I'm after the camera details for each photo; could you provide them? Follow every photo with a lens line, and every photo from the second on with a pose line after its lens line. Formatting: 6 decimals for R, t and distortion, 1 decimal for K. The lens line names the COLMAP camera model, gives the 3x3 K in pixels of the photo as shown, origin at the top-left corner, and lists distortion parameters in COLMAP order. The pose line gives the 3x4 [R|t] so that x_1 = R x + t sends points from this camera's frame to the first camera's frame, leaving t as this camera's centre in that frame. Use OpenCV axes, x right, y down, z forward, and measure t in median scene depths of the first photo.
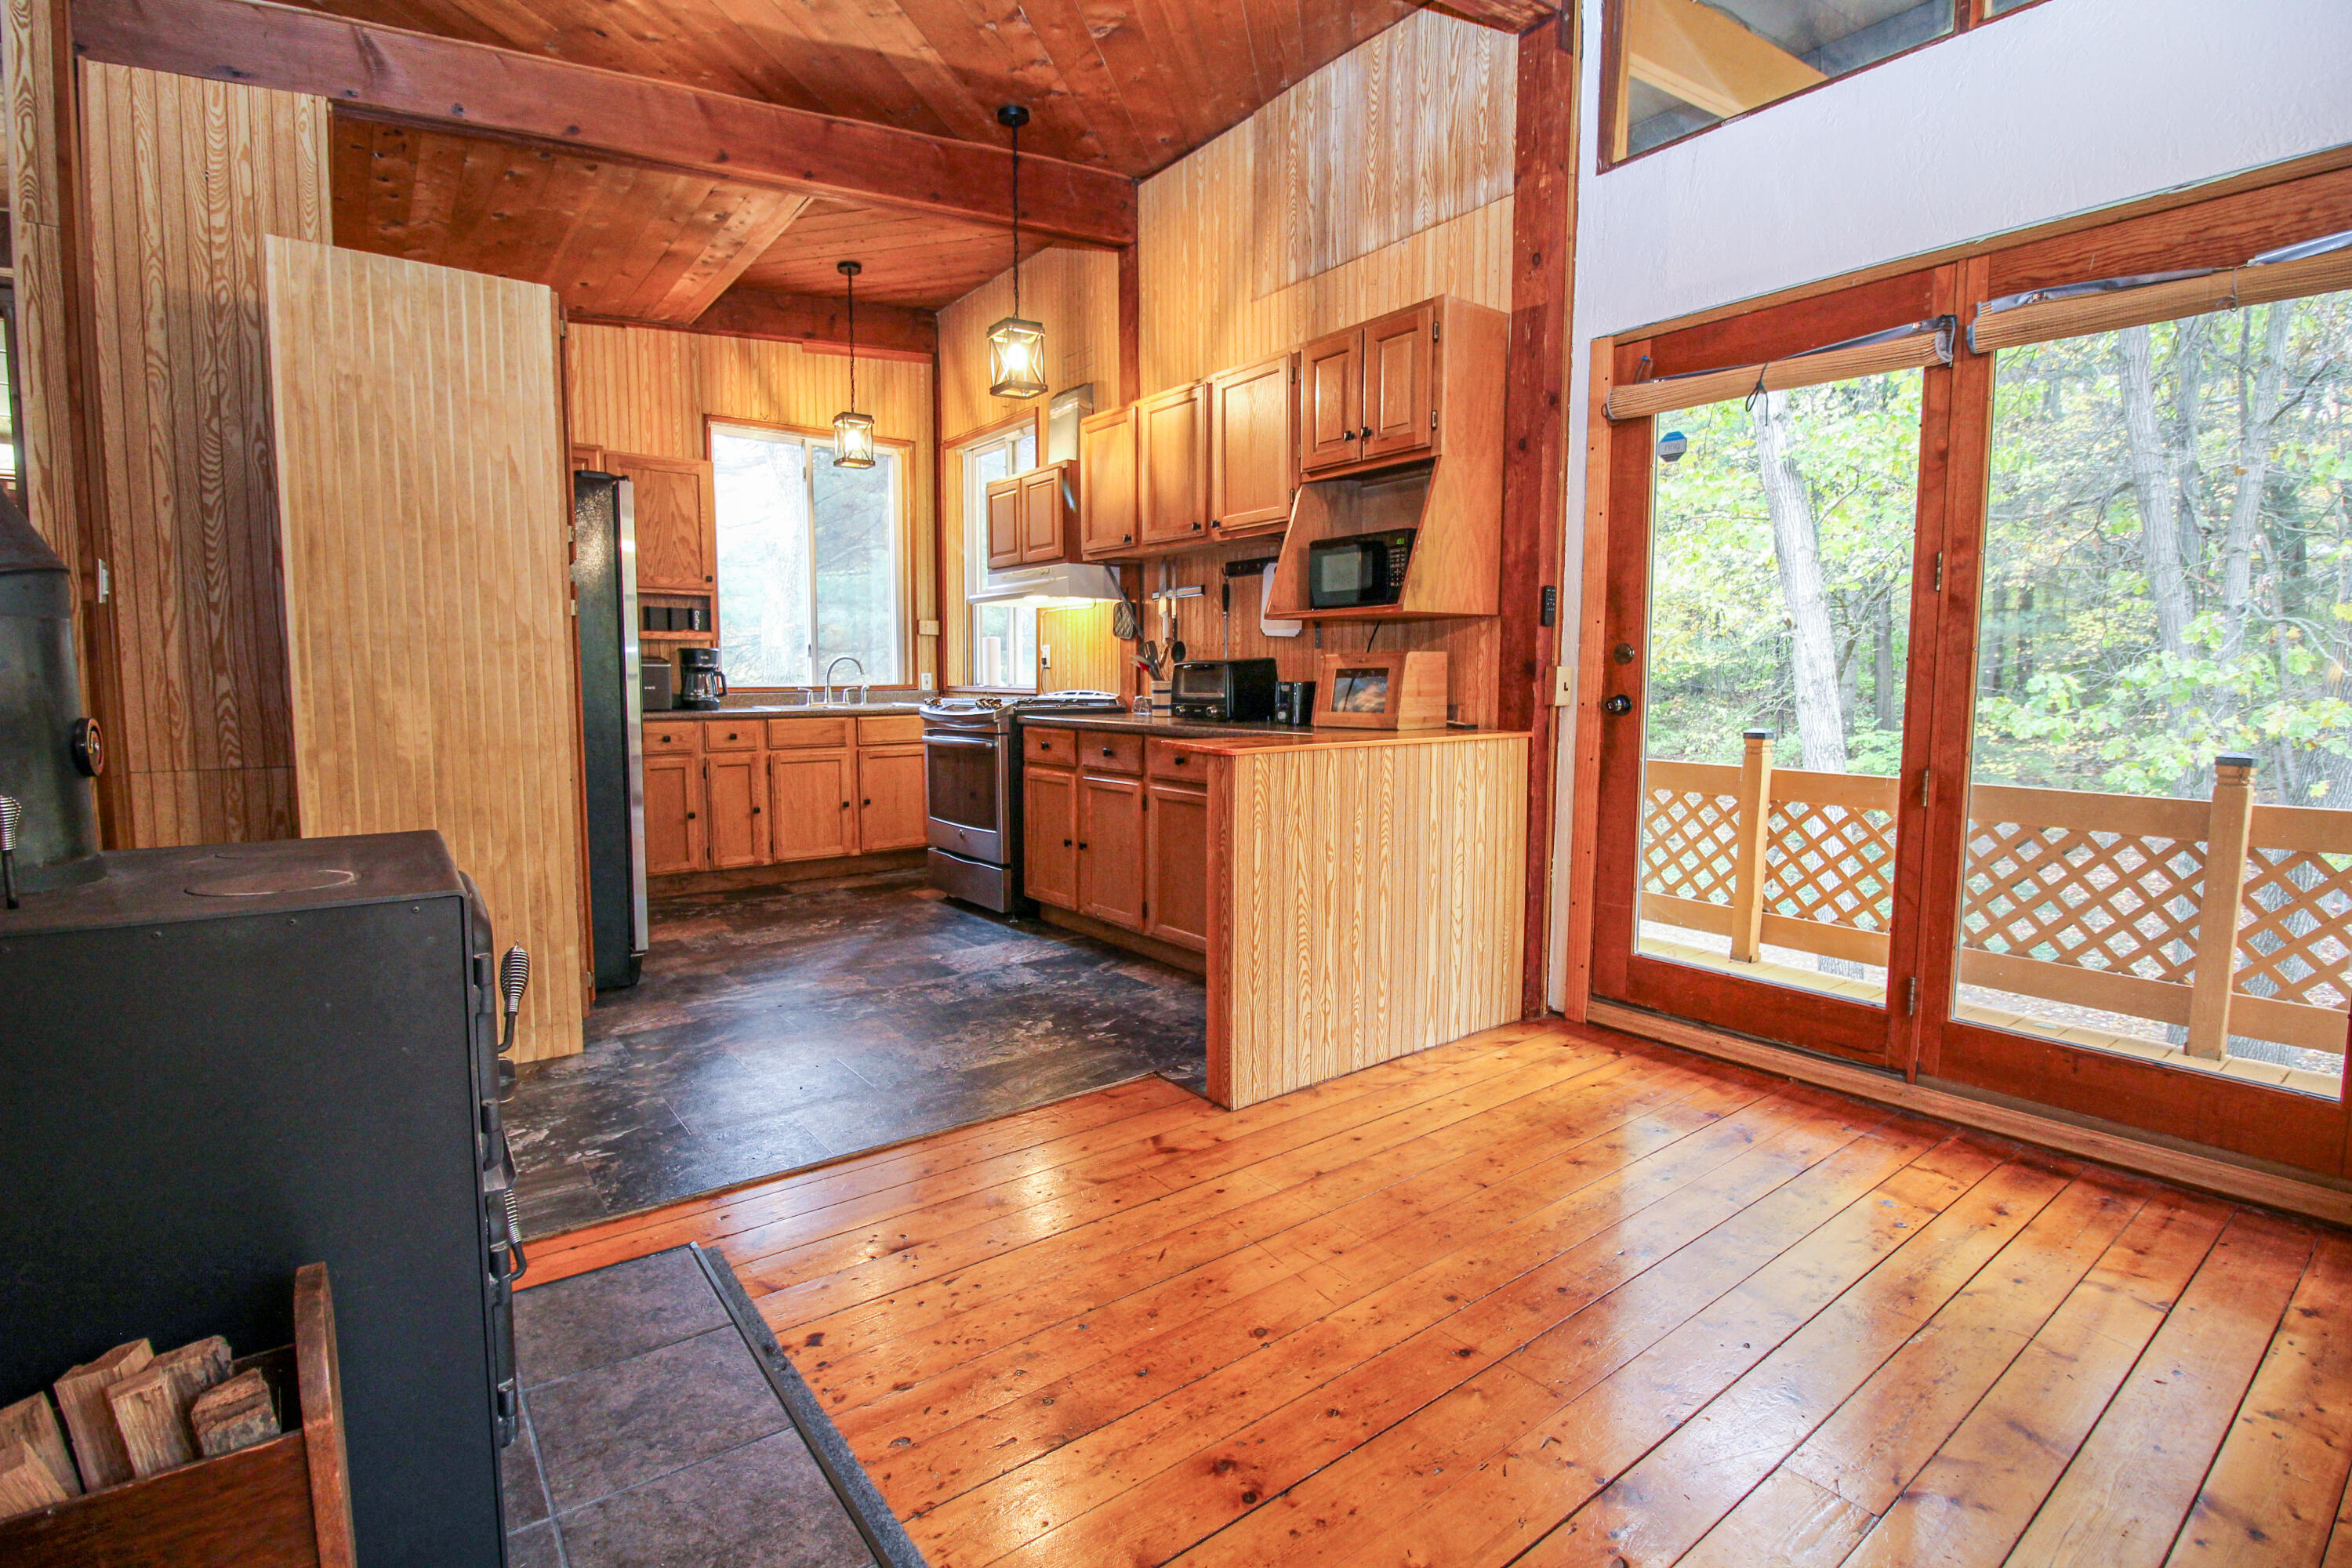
lens RADIAL K [[1089.6, 0, 1178.9], [0, 1089.6, 777.8], [0, 0, 1]] dist [-0.000310, -0.012383]
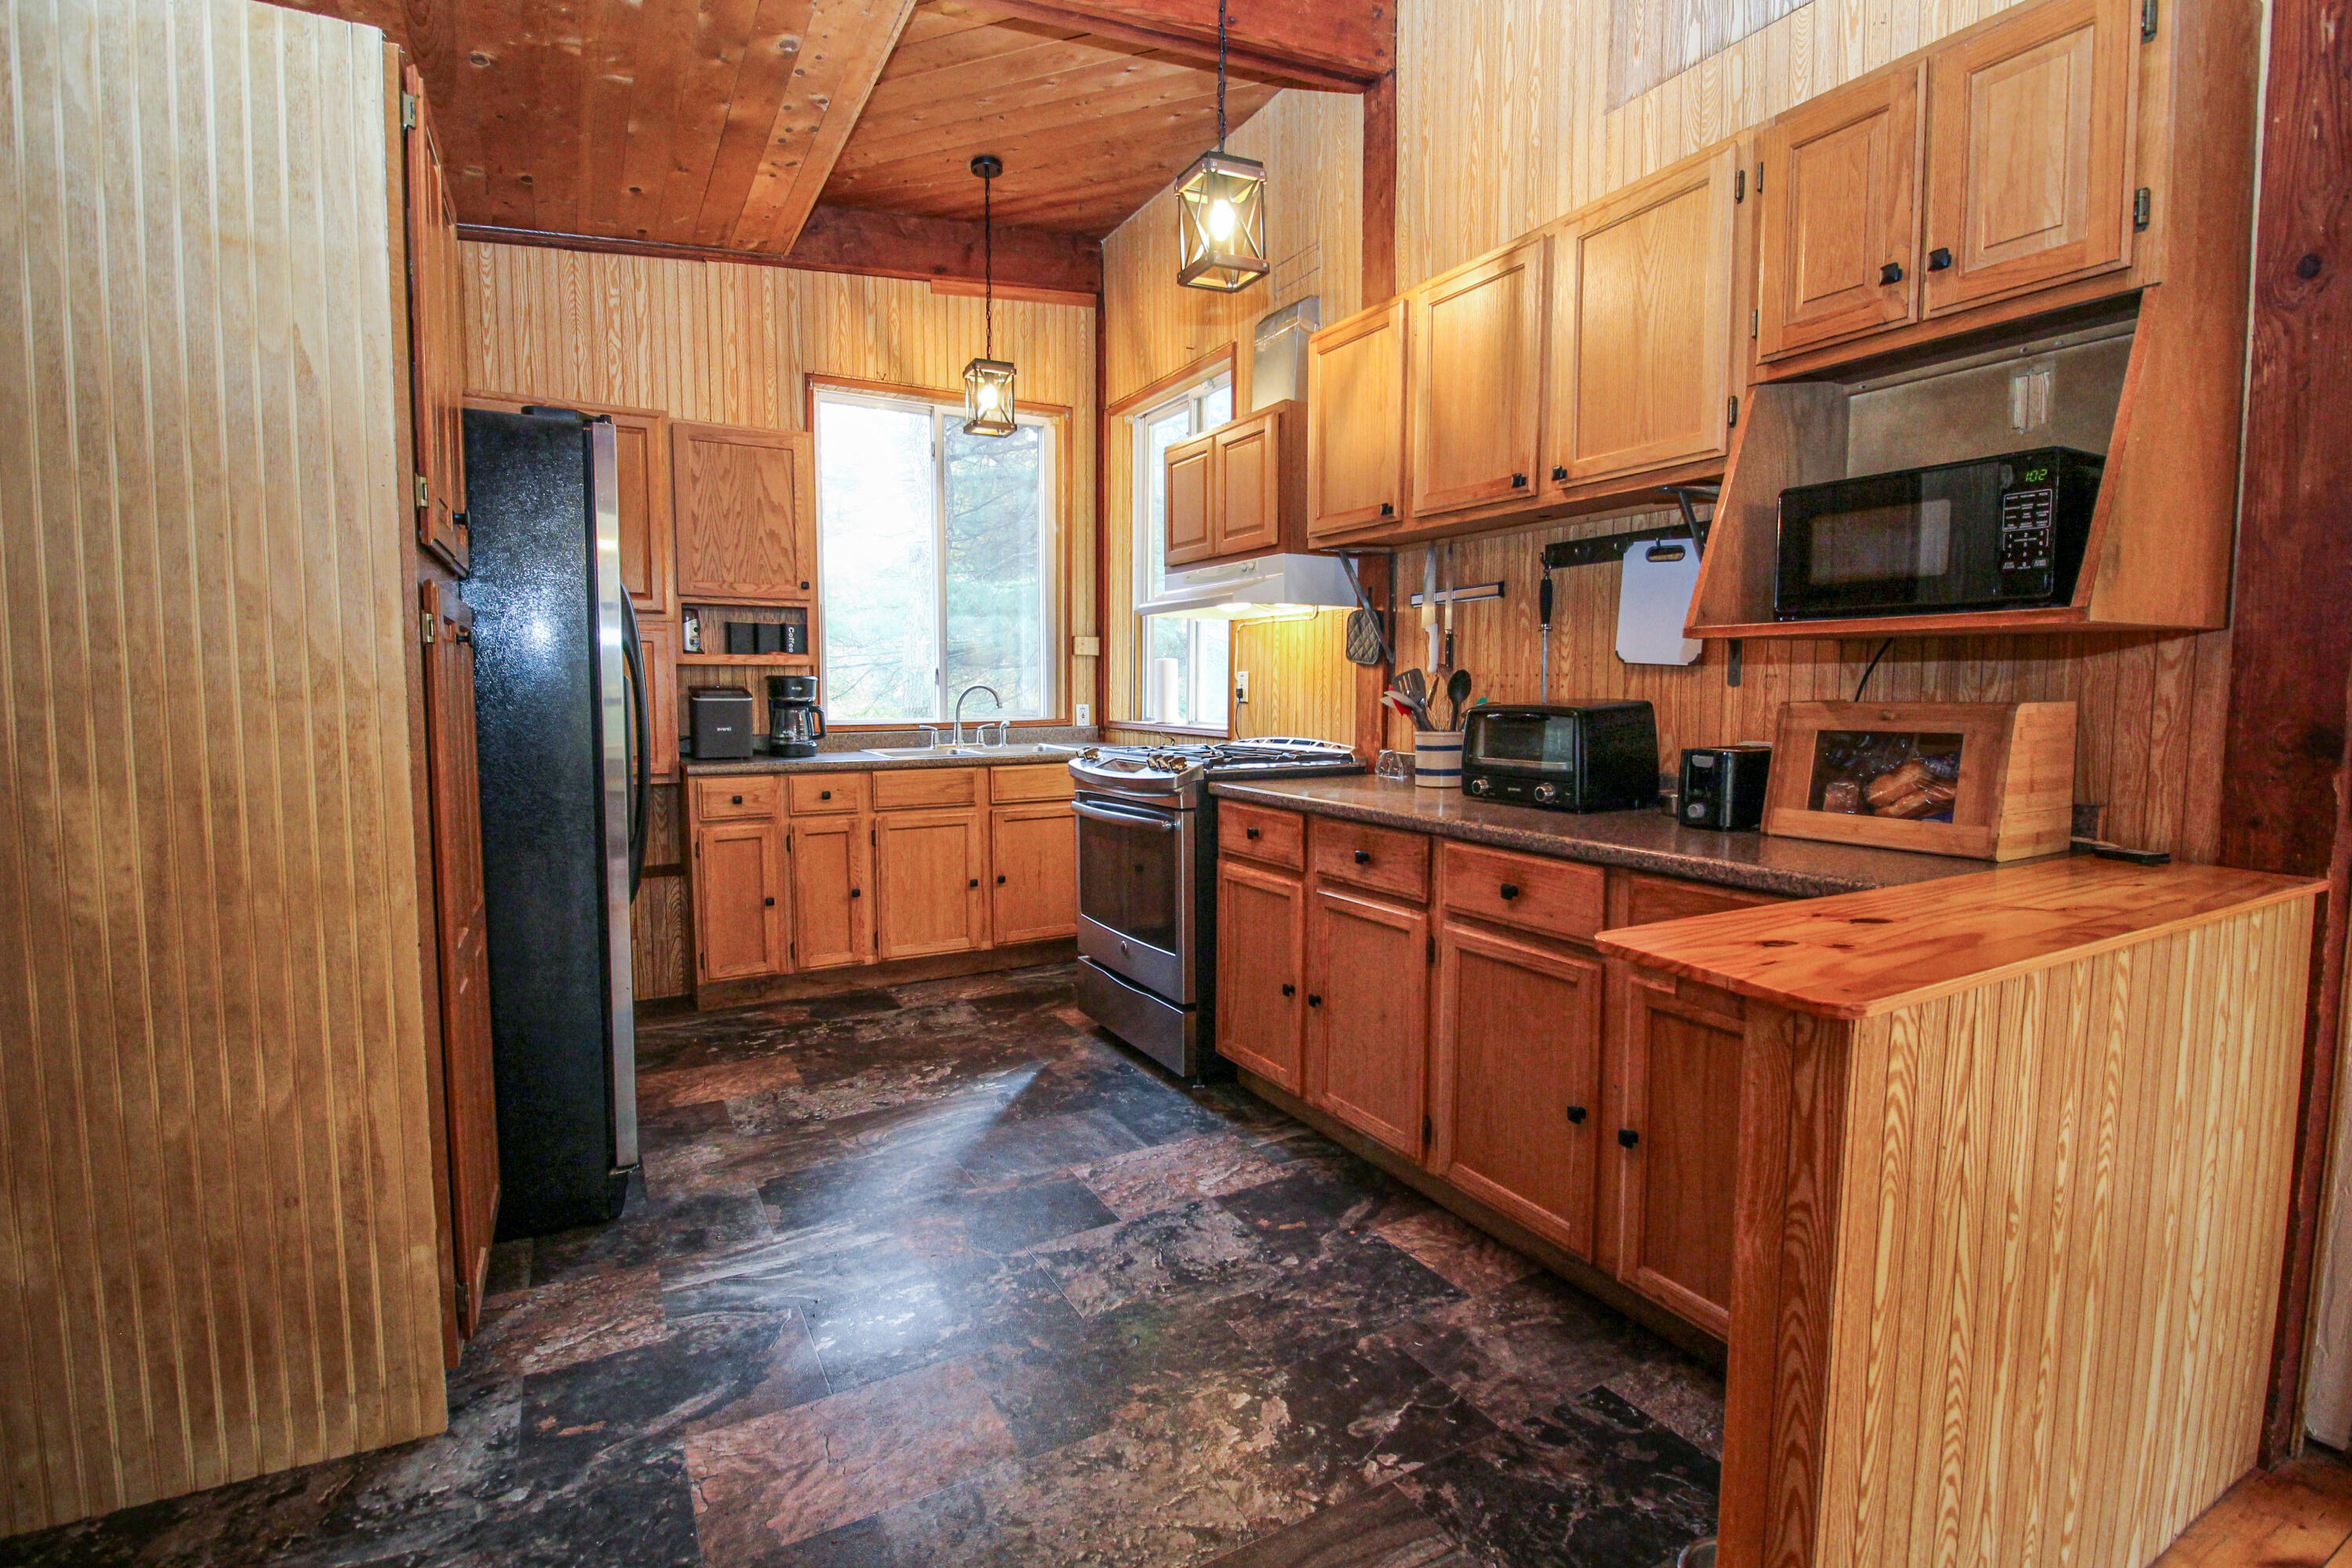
lens RADIAL K [[1089.7, 0, 1183.8], [0, 1089.7, 775.9], [0, 0, 1]] dist [0.001870, -0.014111]
pose [[0.989666, 0.011471, -0.142930, -0.069851], [-0.013038, 0.999865, -0.010027, -0.054880], [0.142796, 0.011787, 0.989682, 0.345887]]
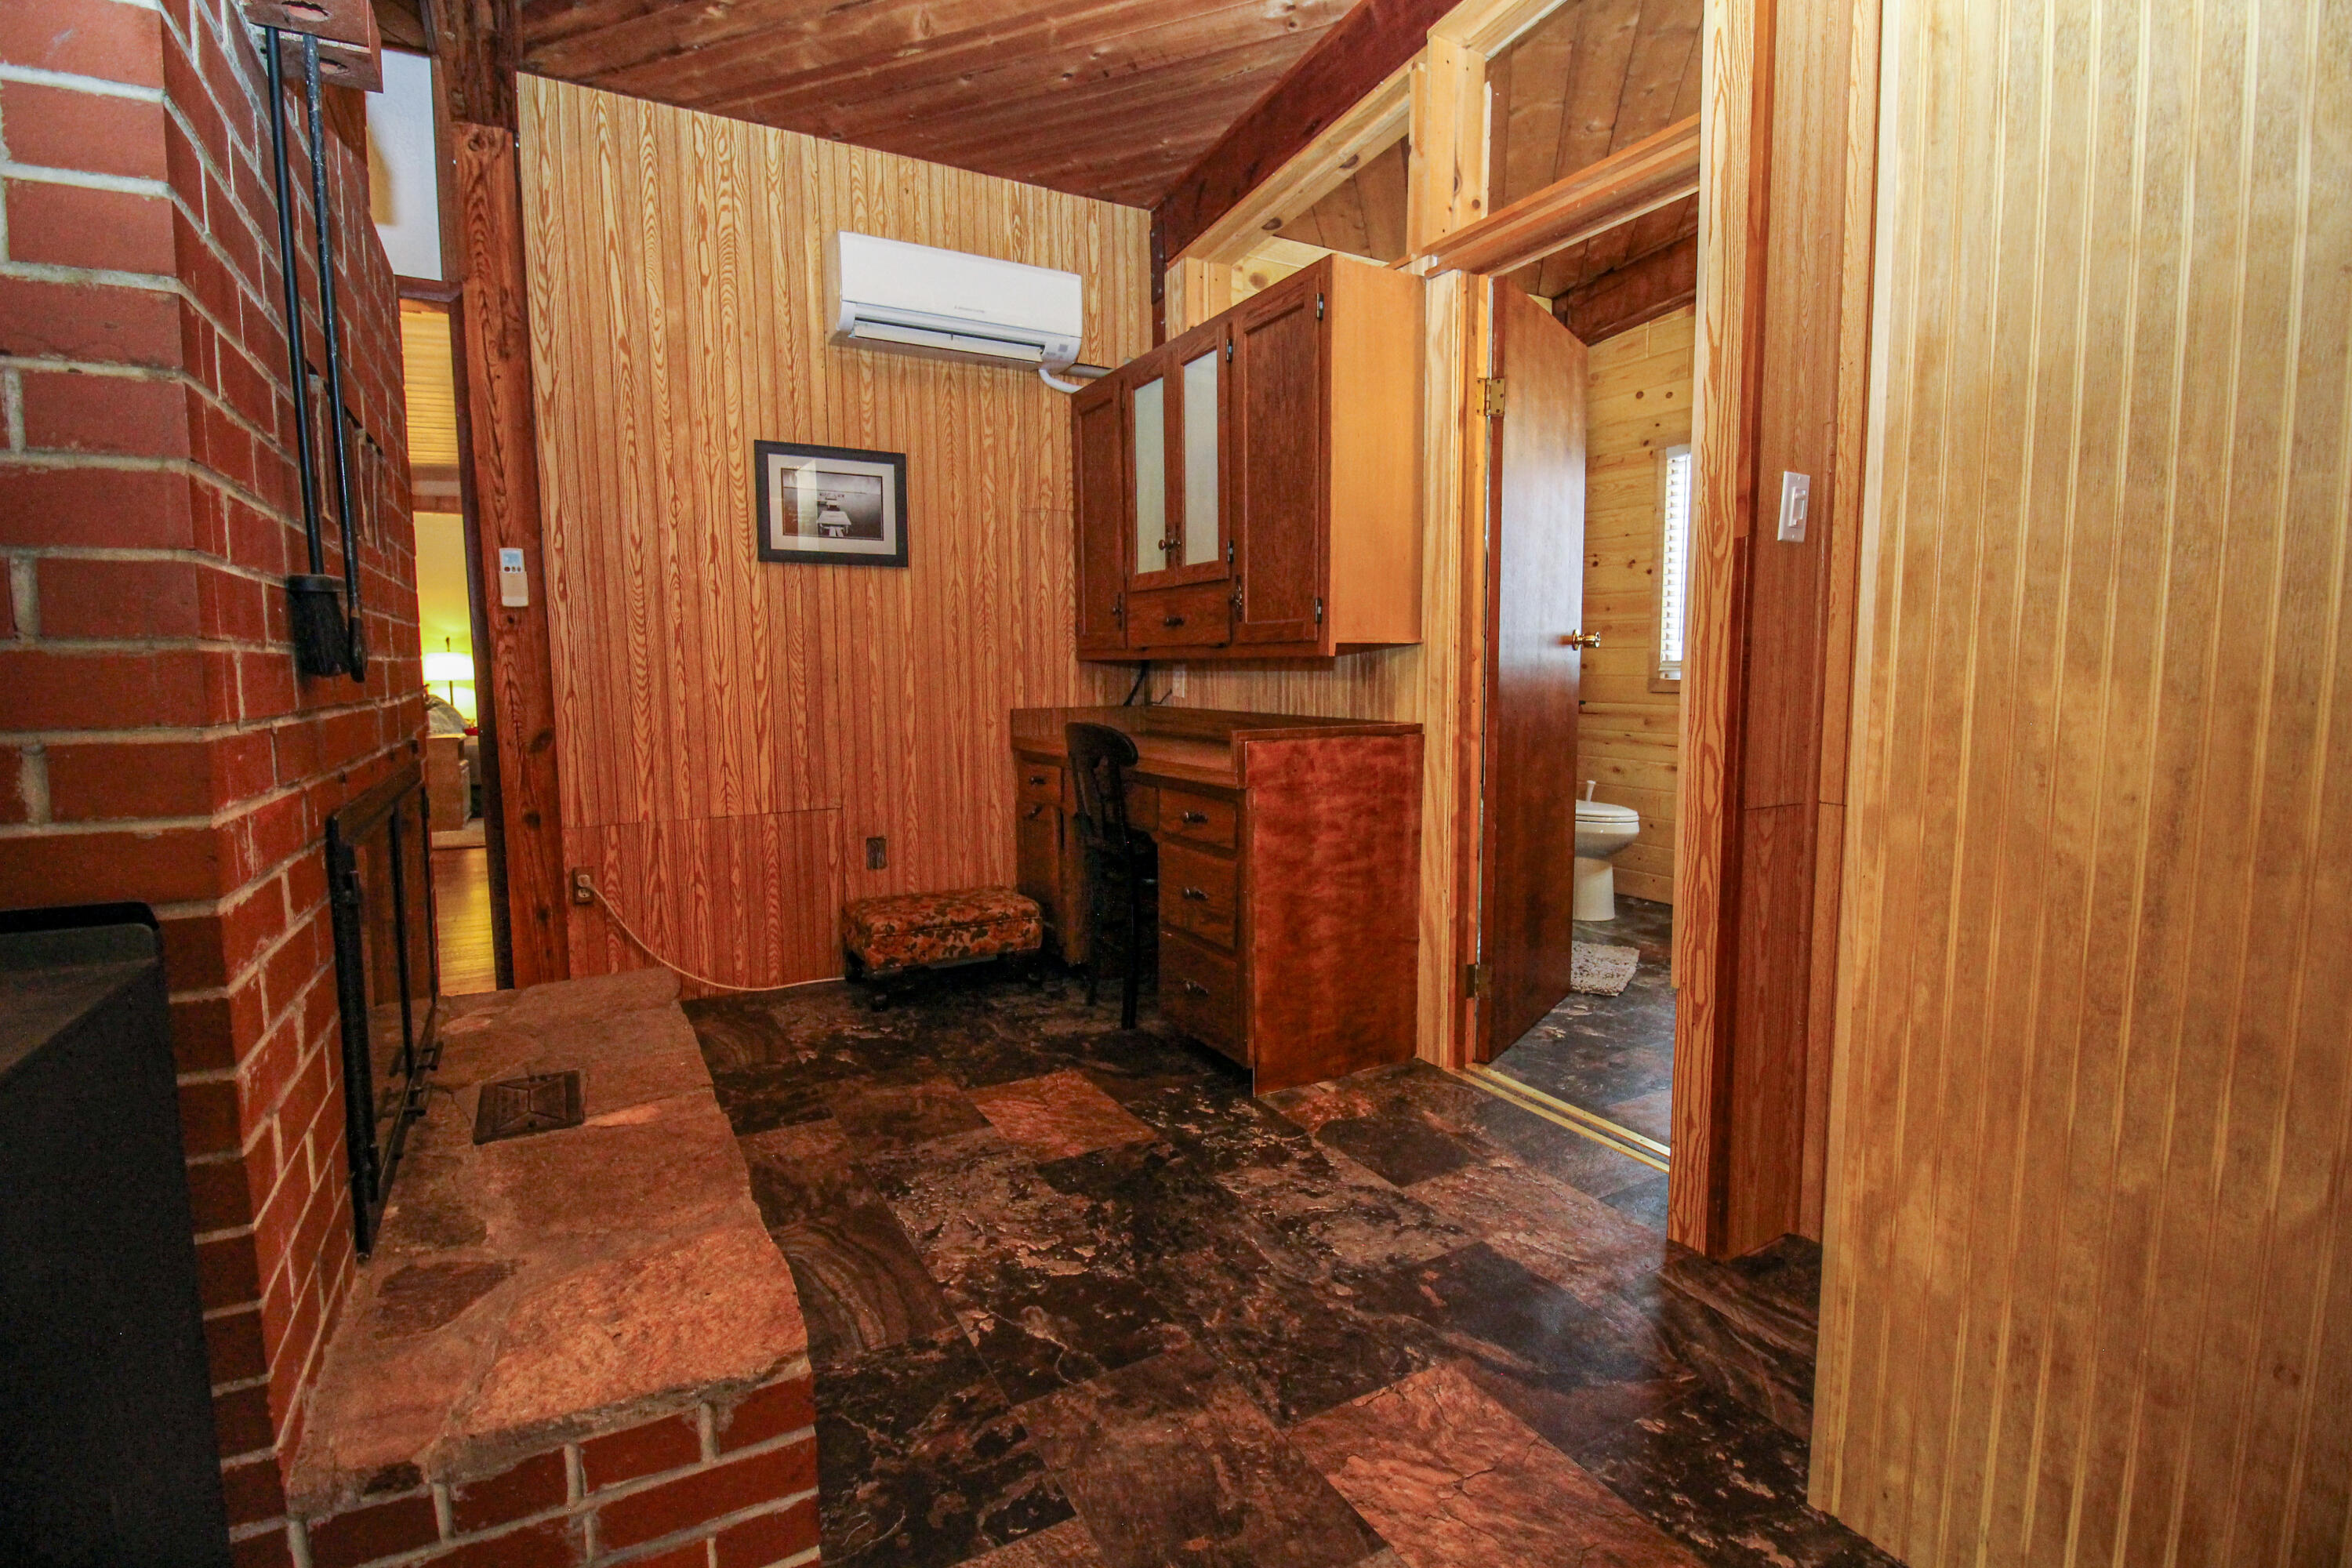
lens RADIAL K [[1088.4, 0, 1180.5], [0, 1088.4, 772.6], [0, 0, 1]] dist [-0.000056, -0.012672]
pose [[-0.133466, 0.094752, -0.986513, -0.179671], [-0.086003, 0.990557, 0.106776, -0.038383], [0.987315, 0.099094, -0.124057, 0.451215]]
